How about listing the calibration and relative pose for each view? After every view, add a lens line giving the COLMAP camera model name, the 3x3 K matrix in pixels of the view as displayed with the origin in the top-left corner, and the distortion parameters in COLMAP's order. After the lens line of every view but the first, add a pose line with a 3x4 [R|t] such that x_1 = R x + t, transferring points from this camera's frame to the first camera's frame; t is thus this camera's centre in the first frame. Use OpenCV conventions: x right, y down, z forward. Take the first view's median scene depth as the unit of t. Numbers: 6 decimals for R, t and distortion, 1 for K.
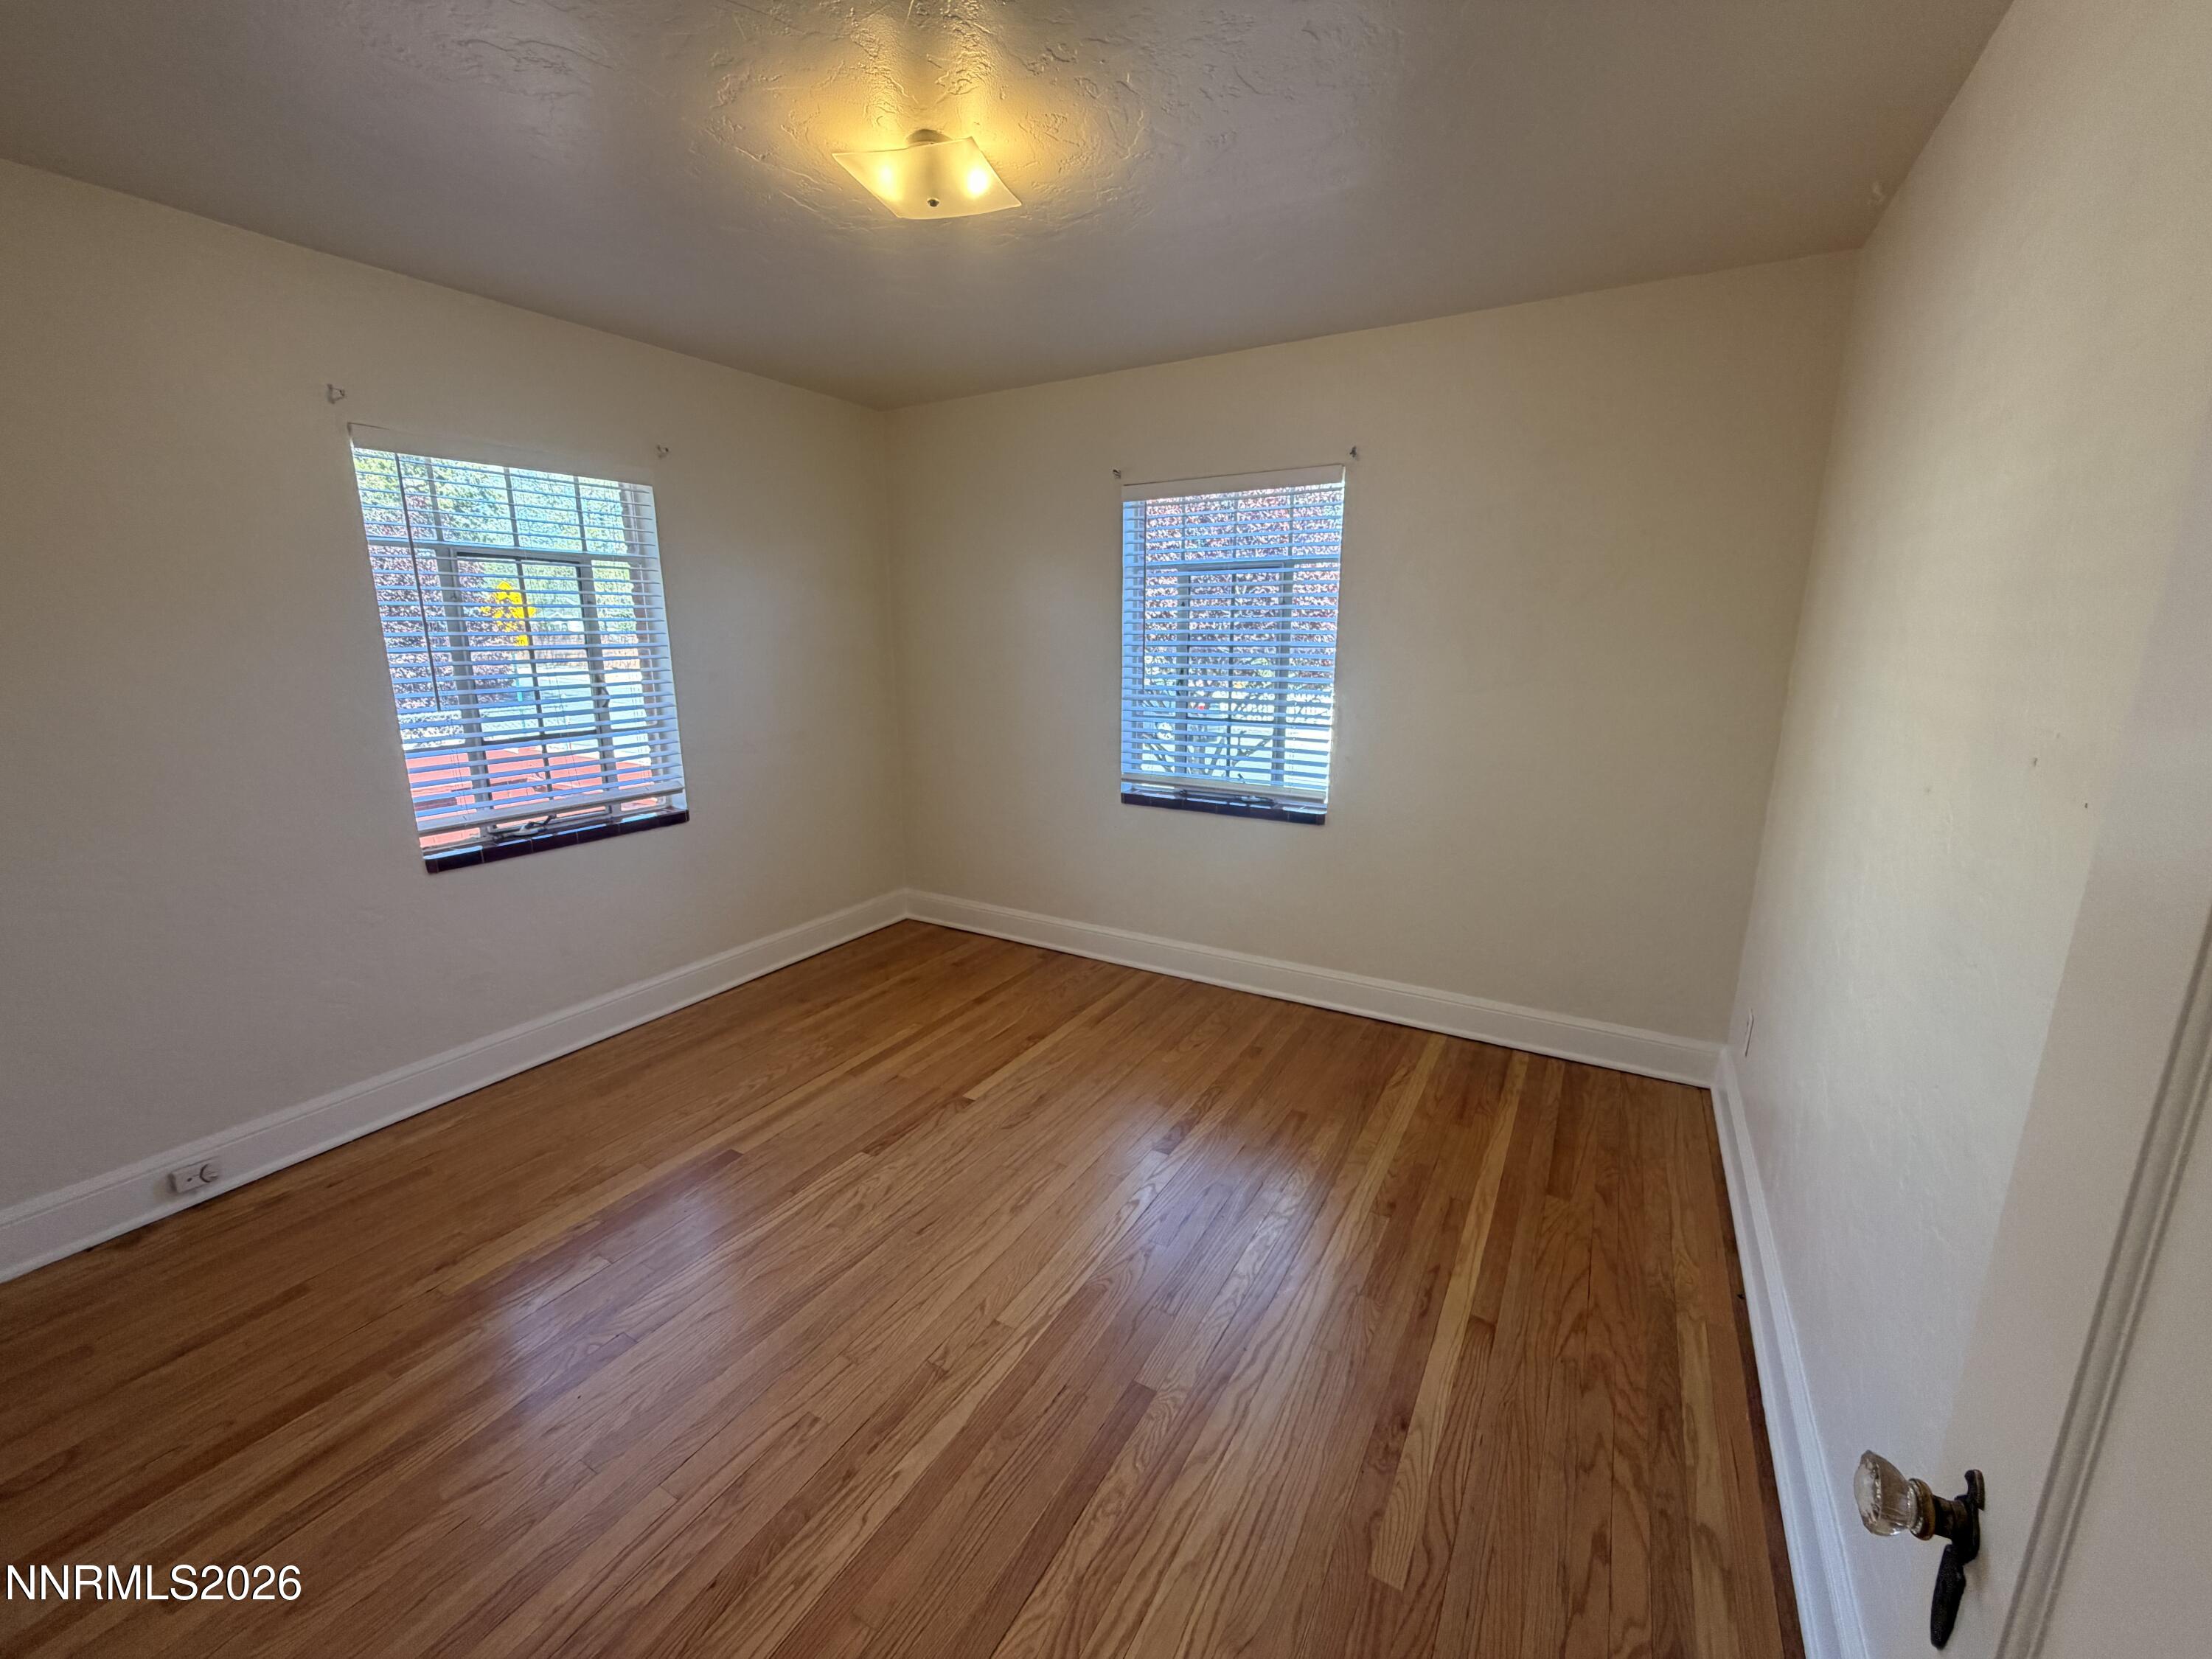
lens RADIAL K [[880.7, 0, 1100.4], [0, 880.7, 829.9], [0, 0, 1]] dist [0.001912, 0.000397]
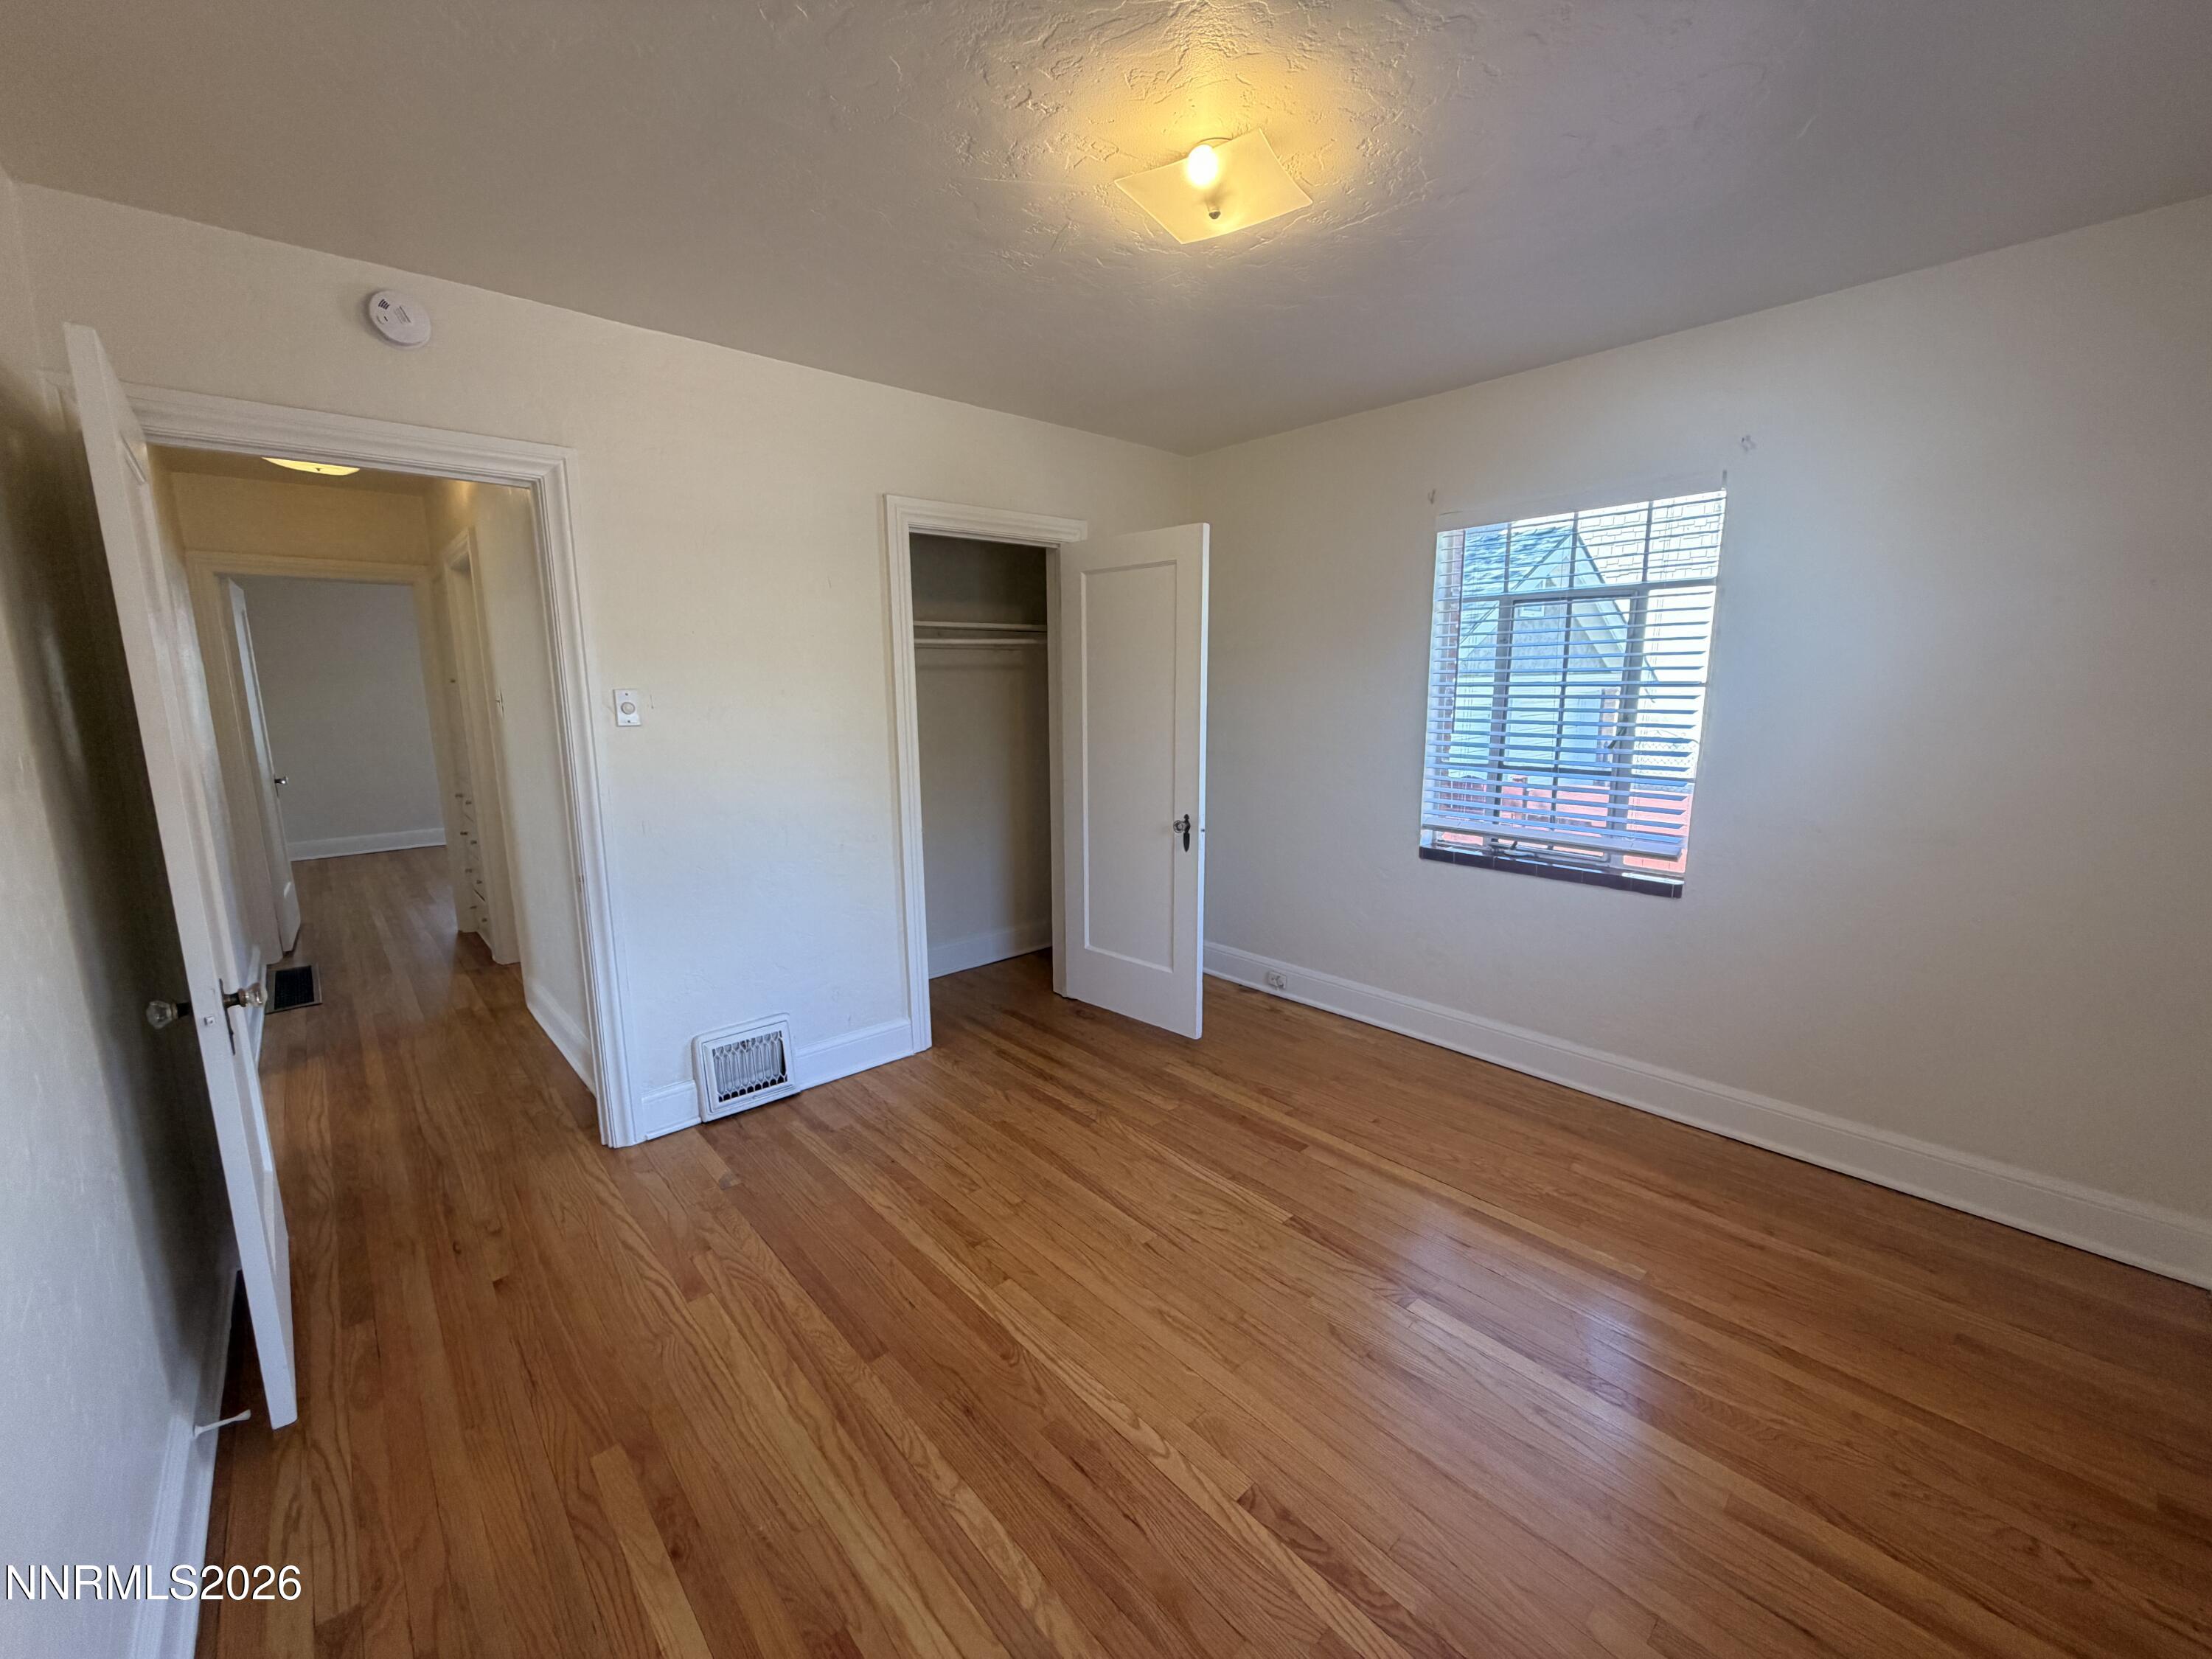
lens RADIAL K [[890.6, 0, 1107.7], [0, 890.6, 835.6], [0, 0, 1]] dist [-0.001167, -0.000287]
pose [[-0.301047, 0.170468, -0.938249, 0.540250], [-0.205388, 0.949210, 0.238360, -0.181872], [0.931228, 0.264463, -0.250745, 0.835953]]
